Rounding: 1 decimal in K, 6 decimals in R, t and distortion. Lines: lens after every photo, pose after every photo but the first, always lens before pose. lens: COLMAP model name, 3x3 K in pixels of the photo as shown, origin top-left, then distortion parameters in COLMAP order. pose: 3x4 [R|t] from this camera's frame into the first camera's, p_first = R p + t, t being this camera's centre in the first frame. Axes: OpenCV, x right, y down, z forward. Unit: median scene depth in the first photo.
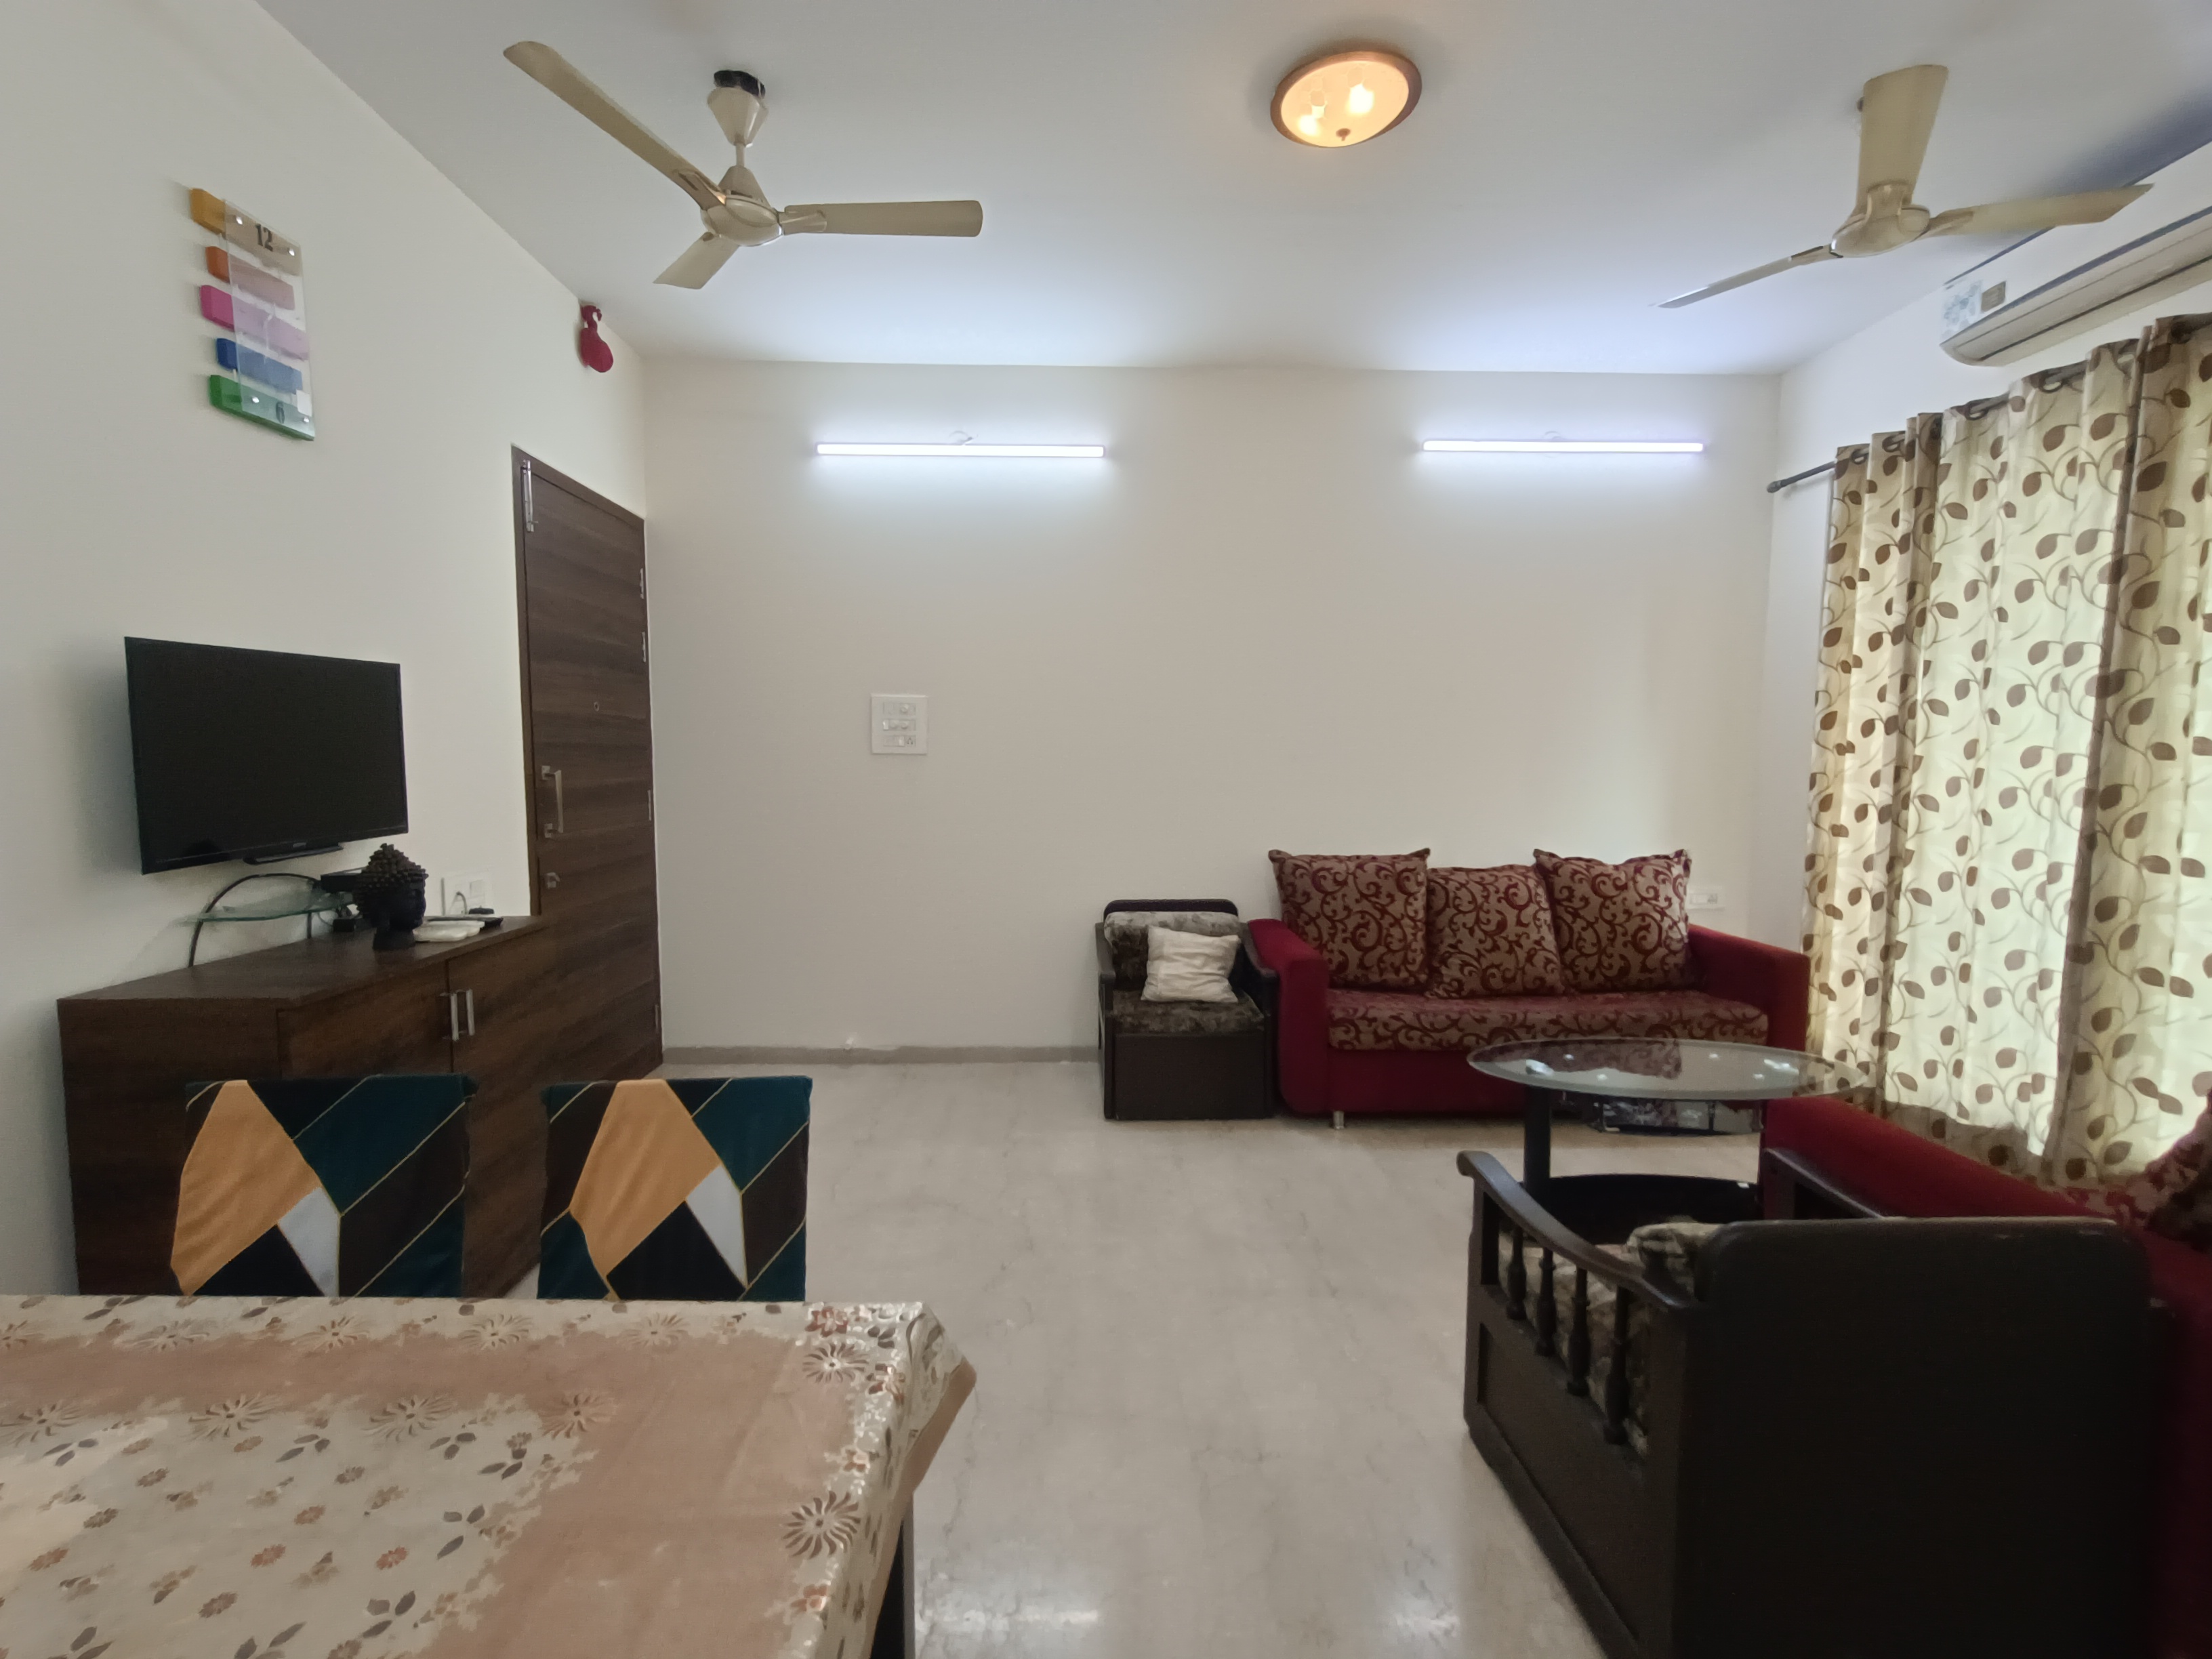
lens RADIAL K [[995.1, 0, 1100.3], [0, 995.1, 827.6], [0, 0, 1]] dist [0.009007, -0.000952]
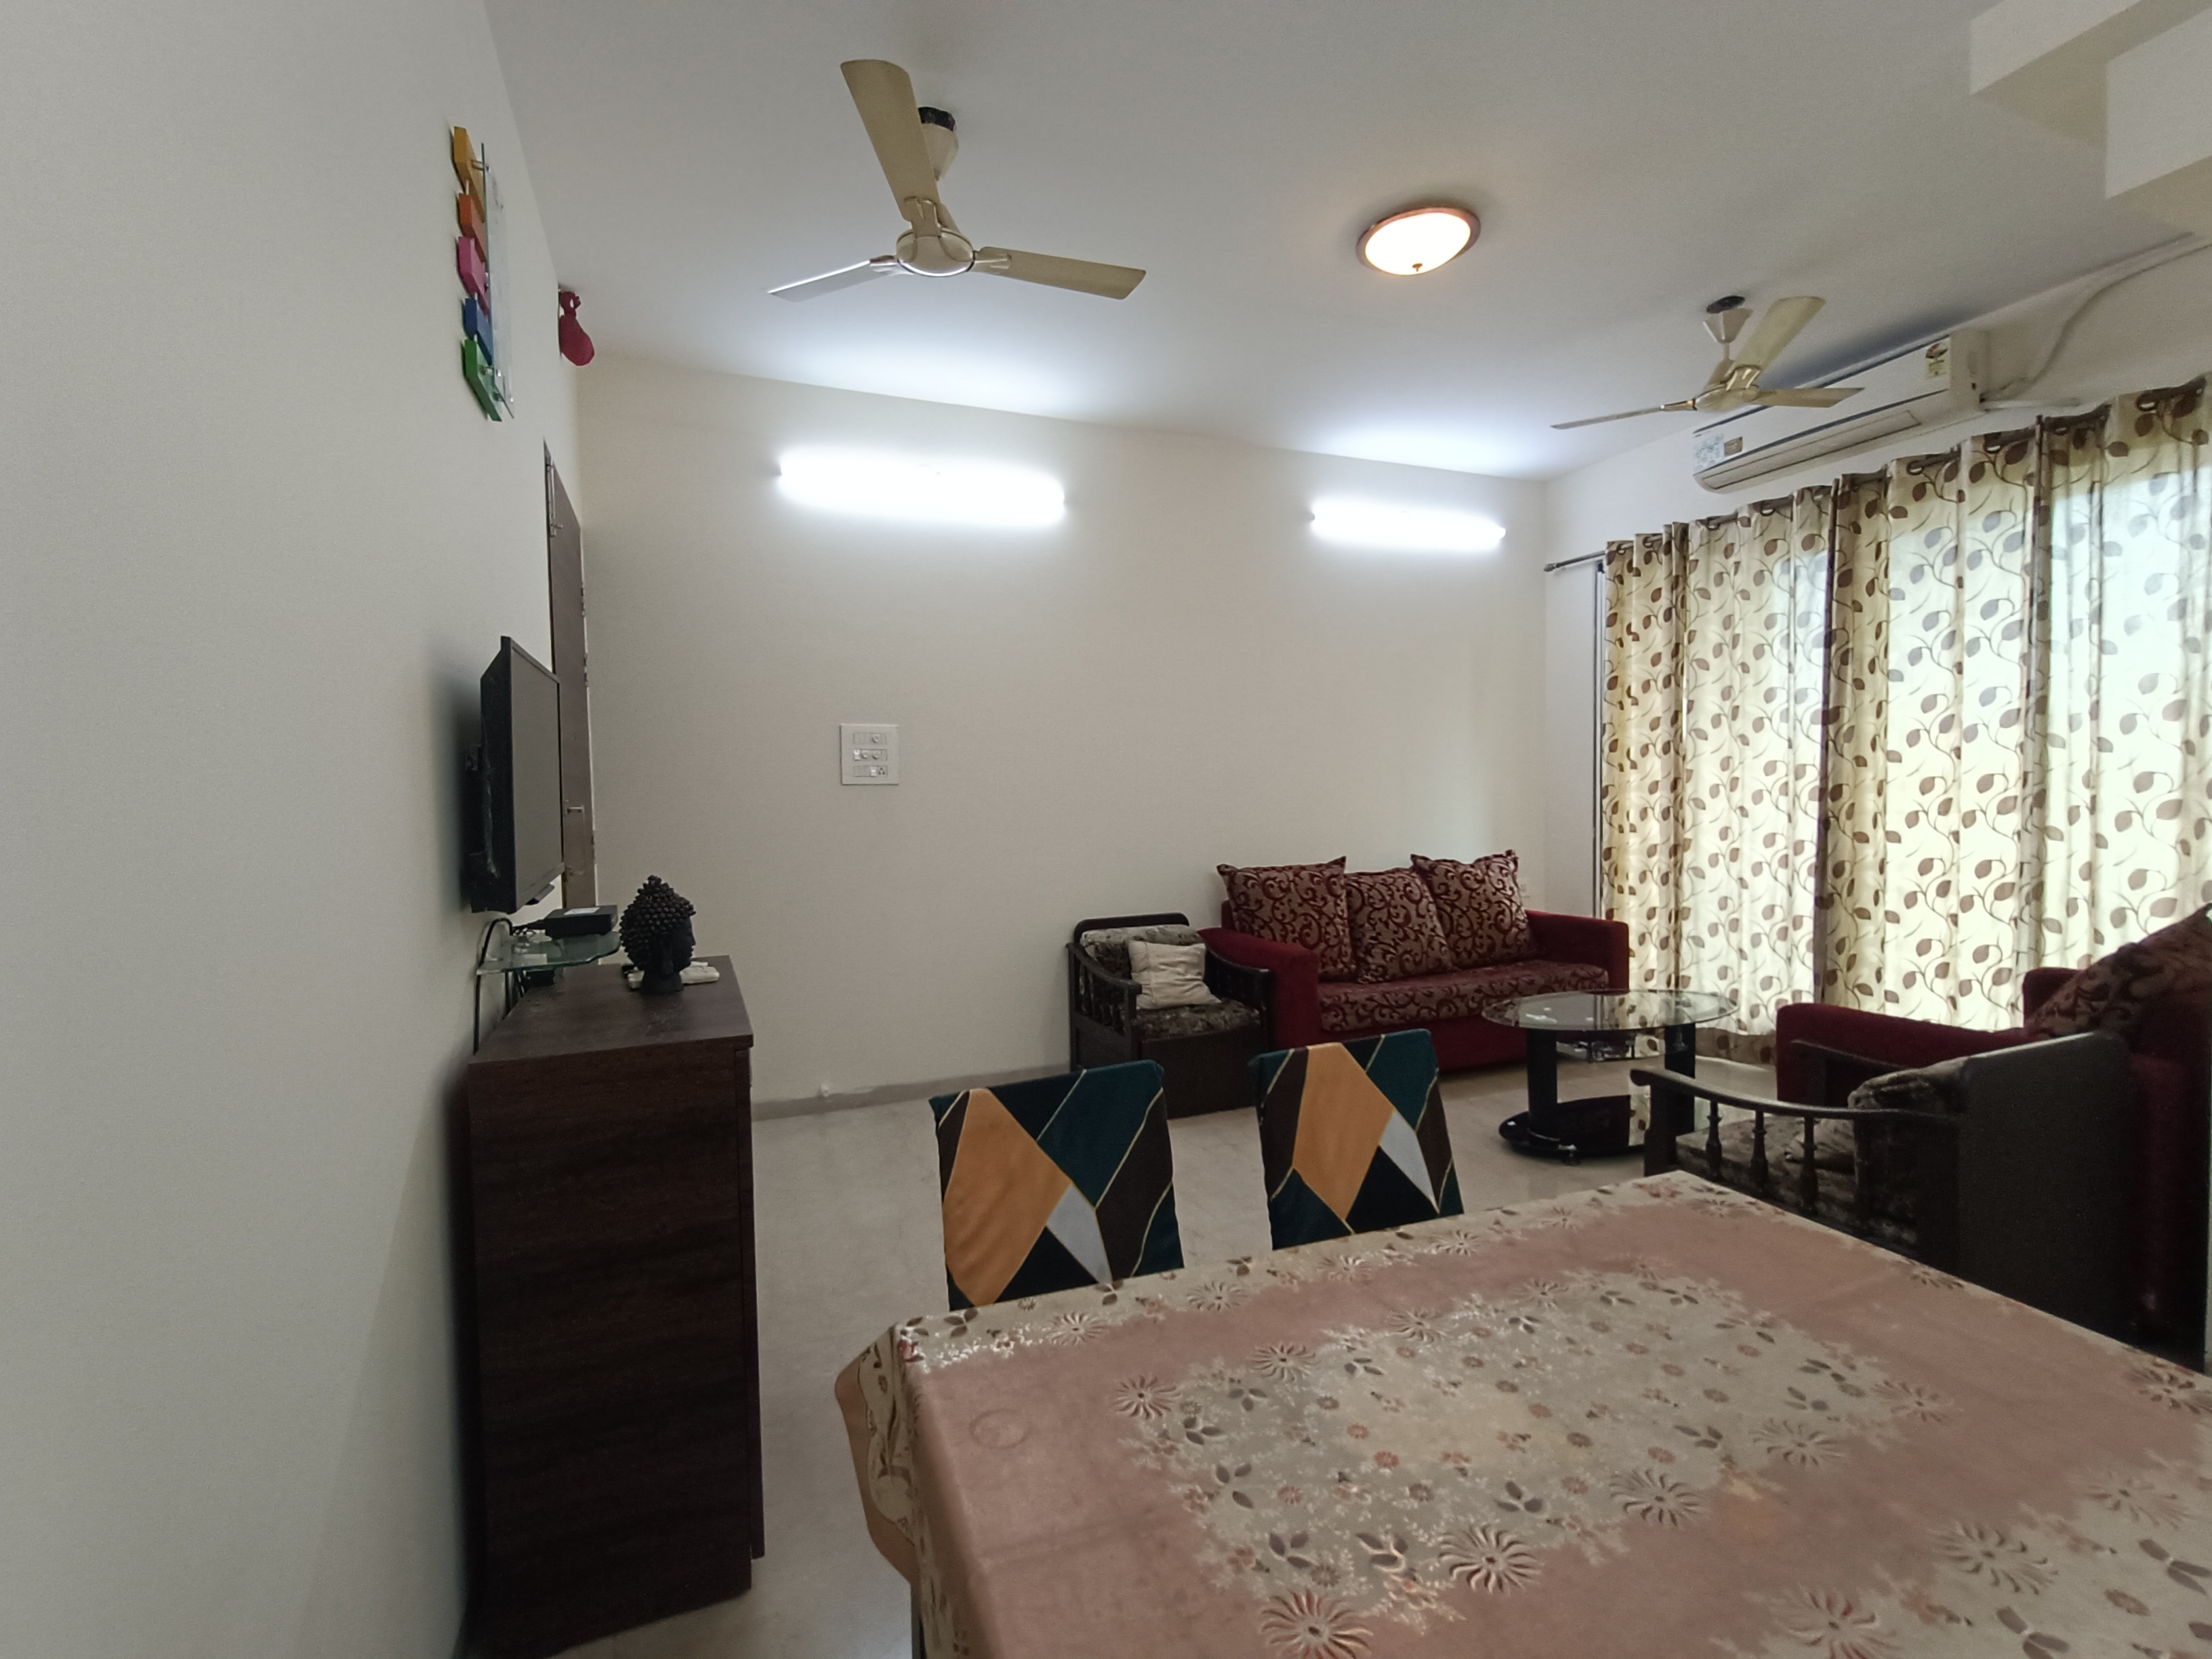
lens RADIAL K [[995.1, 0, 1094.3], [0, 995.1, 829.1], [0, 0, 1]] dist [0.009007, -0.000952]
pose [[0.935042, -0.033628, 0.352938, -0.445820], [0.047642, 0.998380, -0.031092, 0.013873], [-0.351320, 0.045887, 0.935130, 0.014841]]
